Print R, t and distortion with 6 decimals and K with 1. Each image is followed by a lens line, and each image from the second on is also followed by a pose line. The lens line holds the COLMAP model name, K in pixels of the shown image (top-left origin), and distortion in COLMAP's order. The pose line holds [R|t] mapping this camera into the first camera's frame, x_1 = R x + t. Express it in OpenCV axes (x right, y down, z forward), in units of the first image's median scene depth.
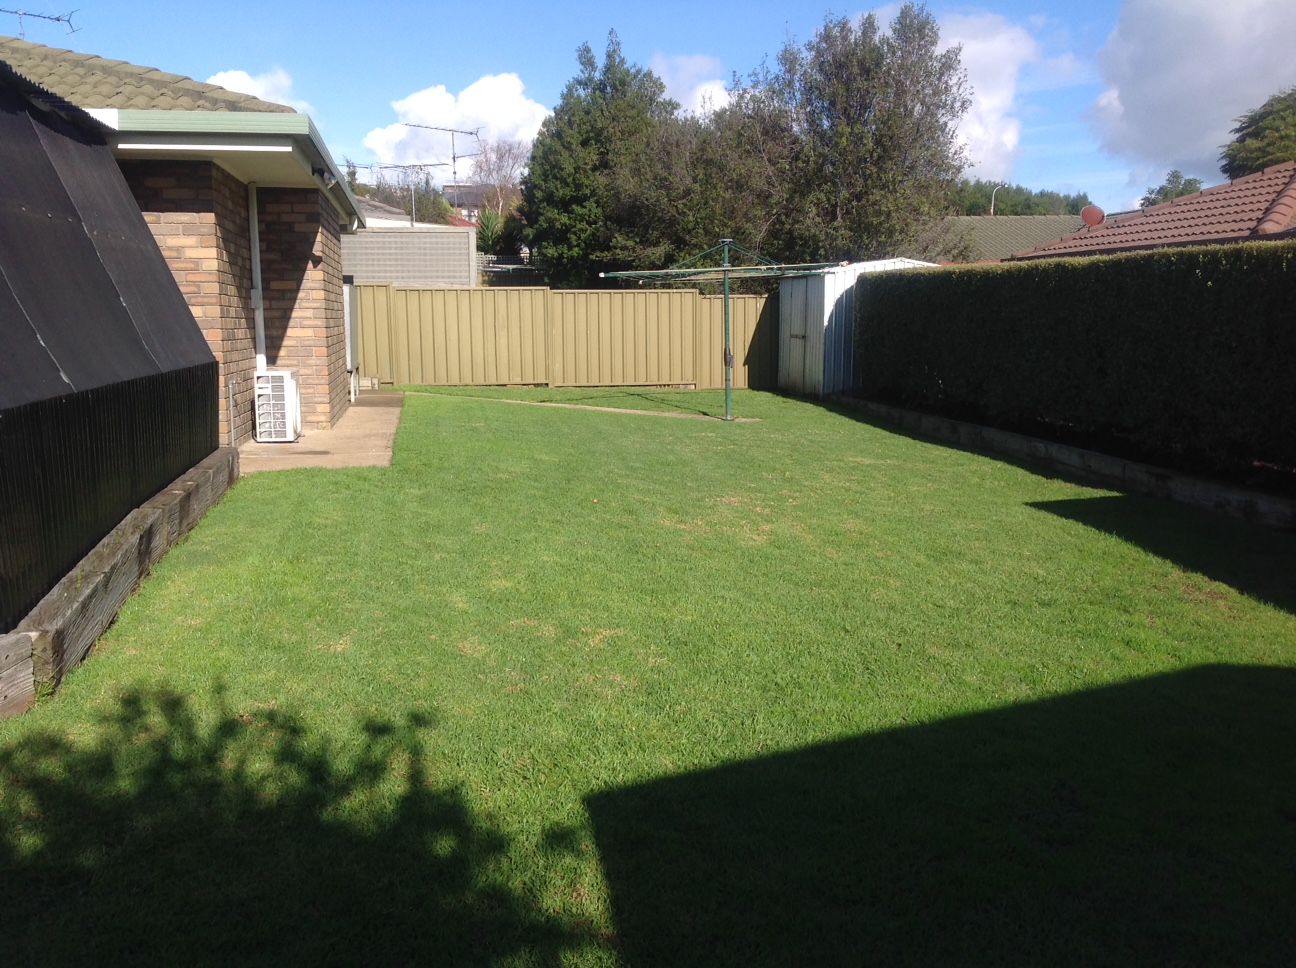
lens RADIAL K [[1207.7, 0, 621.2], [0, 1207.7, 479.4], [0, 0, 1]] dist [0.105536, -0.201694]
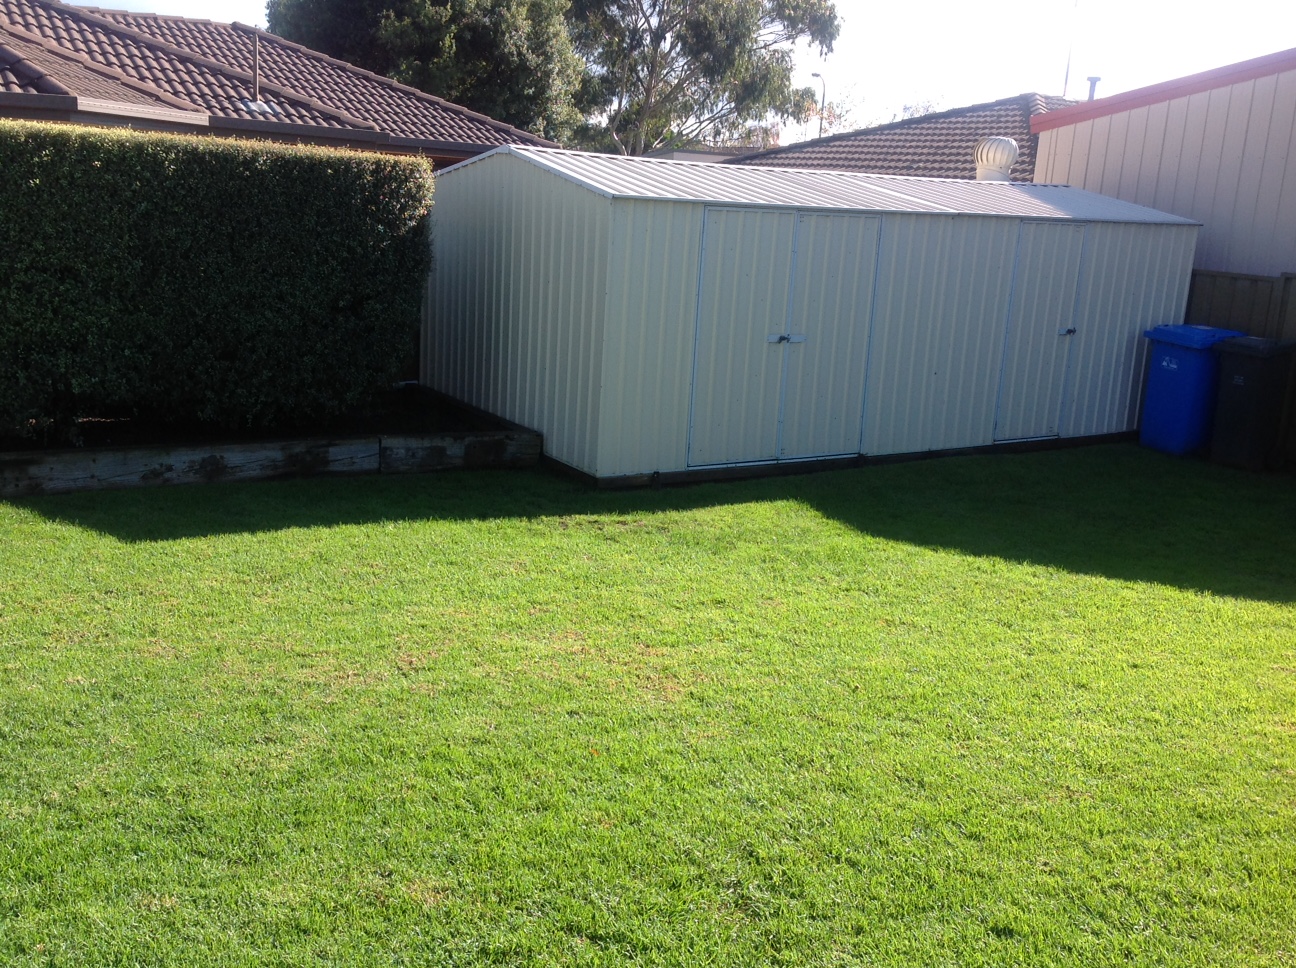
lens RADIAL K [[1212.9, 0, 641.6], [0, 1212.9, 479.5], [0, 0, 1]] dist [0.101563, -0.197682]
pose [[-0.361805, -0.226983, 0.904199, -0.160613], [0.073505, 0.959941, 0.270389, -0.078486], [-0.929351, 0.164291, -0.330627, 0.455310]]
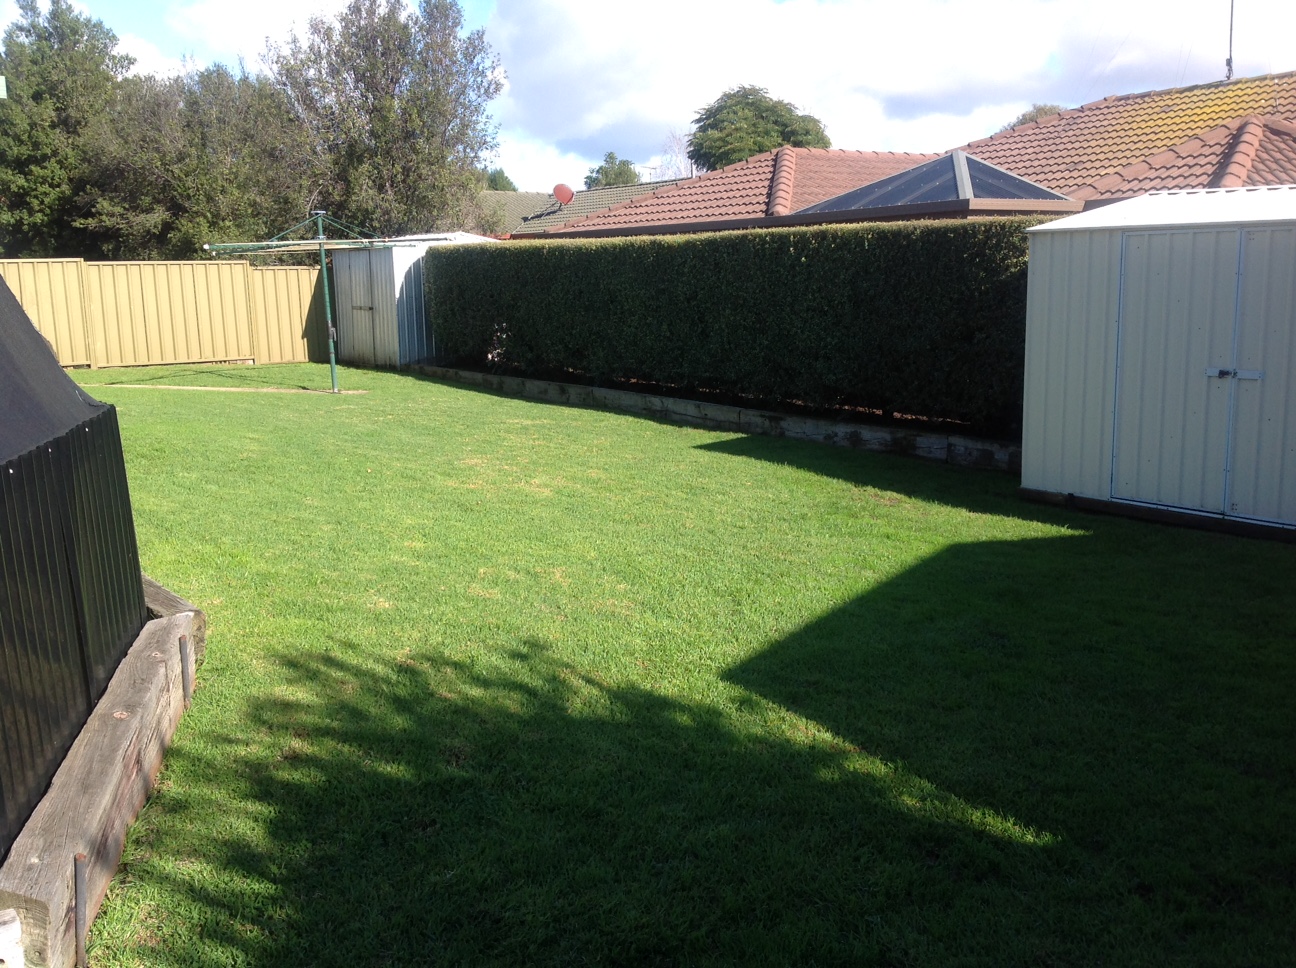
lens RADIAL K [[1212.9, 0, 641.6], [0, 1212.9, 479.5], [0, 0, 1]] dist [0.101563, -0.197682]
pose [[0.896575, -0.082848, 0.435073, -0.107070], [0.072603, 0.996552, 0.040149, 0.000052], [-0.436900, -0.004409, 0.899500, -0.016816]]
